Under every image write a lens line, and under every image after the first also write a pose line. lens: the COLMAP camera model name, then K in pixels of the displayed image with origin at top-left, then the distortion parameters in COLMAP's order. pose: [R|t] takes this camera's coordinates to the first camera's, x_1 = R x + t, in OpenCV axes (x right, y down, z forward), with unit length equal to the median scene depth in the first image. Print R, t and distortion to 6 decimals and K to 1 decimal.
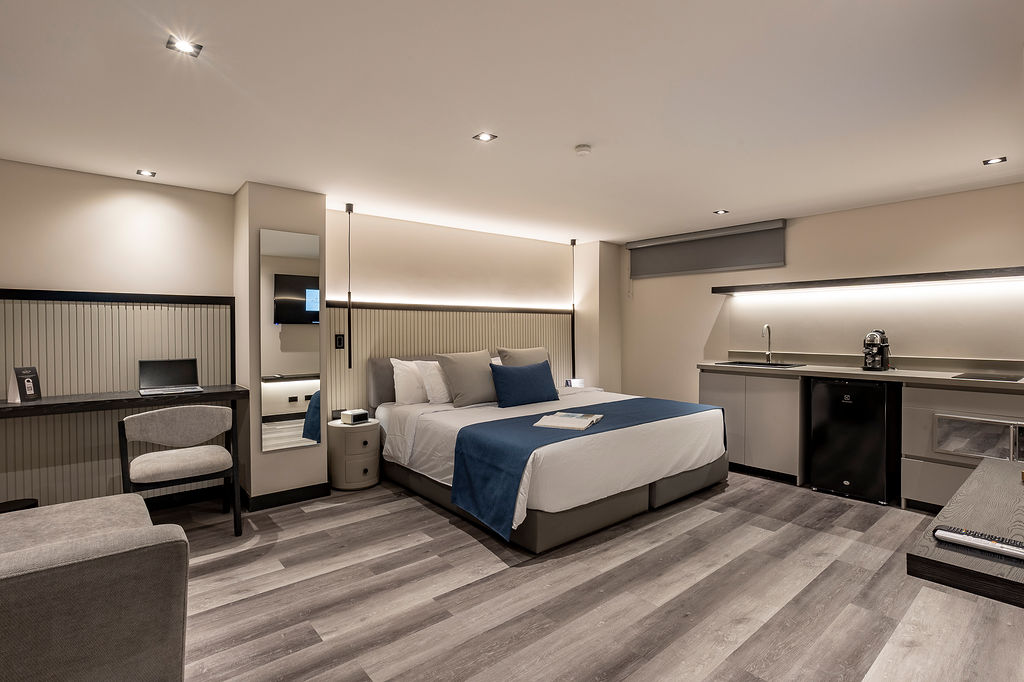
lens RADIAL K [[493.5, 0, 515.8], [0, 493.5, 334.6], [0, 0, 1]] dist [-0.042152, 0.027131]
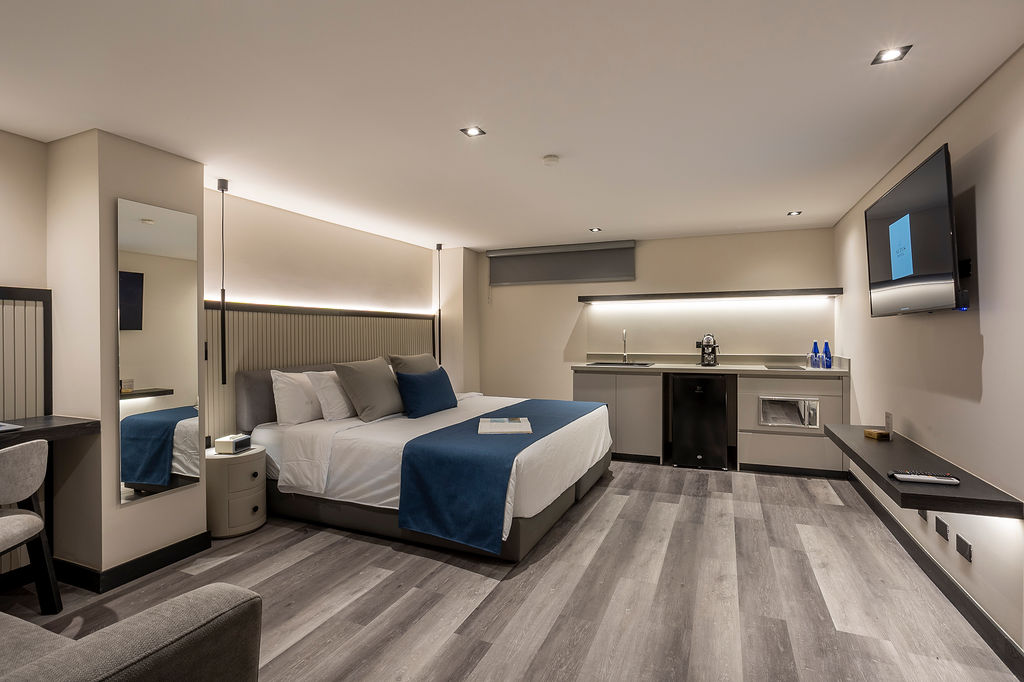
lens RADIAL K [[491.6, 0, 508.4], [0, 491.6, 334.3], [0, 0, 1]] dist [-0.041311, 0.024261]
pose [[0.896961, -0.003739, 0.442094, -0.313663], [0.009607, 0.999893, -0.011036, 0.000570], [-0.442005, 0.014146, 0.896901, 0.096194]]
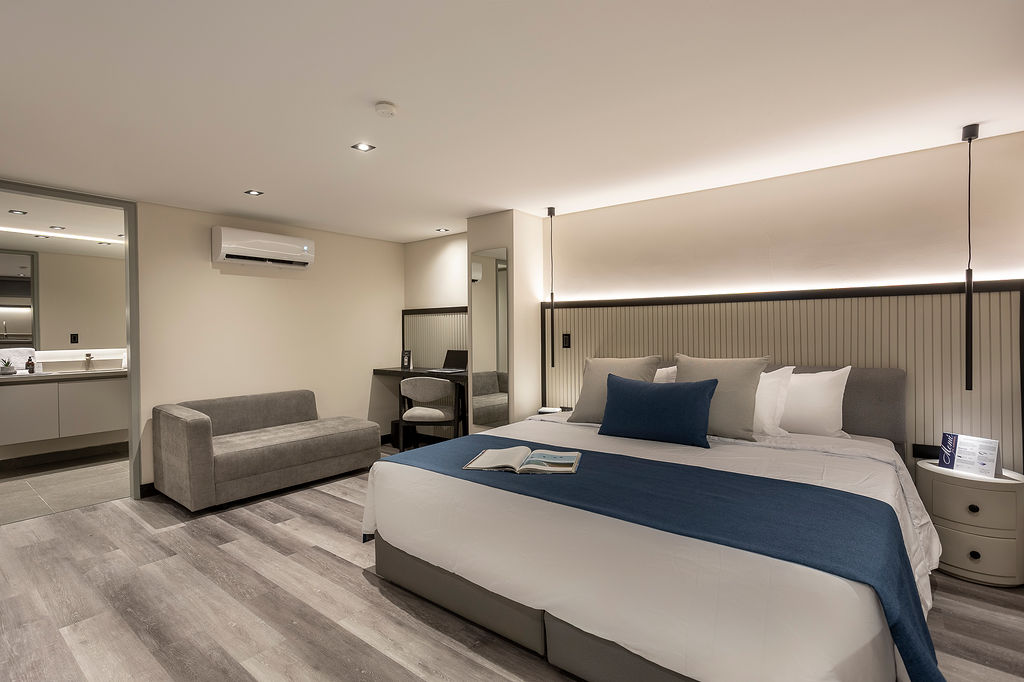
lens RADIAL K [[491.6, 0, 508.4], [0, 491.6, 334.3], [0, 0, 1]] dist [-0.041311, 0.024261]
pose [[0.204574, 0.004615, -0.978840, 0.752209], [-0.006434, 0.999974, 0.003370, -0.003145], [0.978830, 0.005608, 0.204599, 0.808315]]
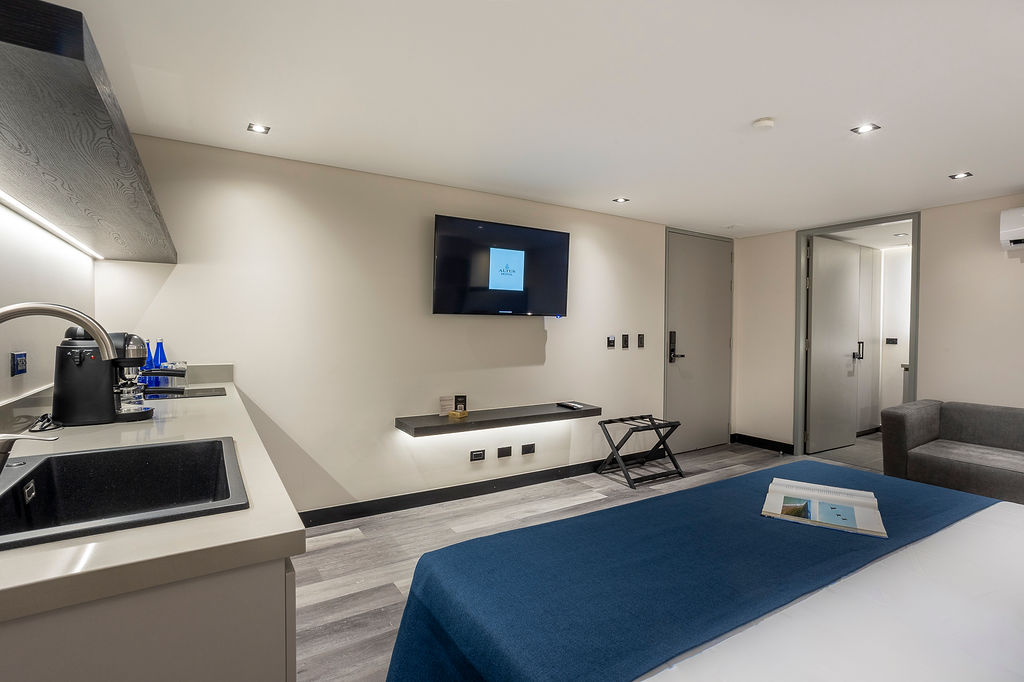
lens RADIAL K [[493.5, 0, 515.8], [0, 493.5, 334.6], [0, 0, 1]] dist [-0.042152, 0.027131]
pose [[-0.991356, -0.004100, 0.131137, 0.353379], [-0.001317, 0.999772, 0.021297, -0.012844], [-0.131195, 0.020940, -0.991135, 1.497341]]
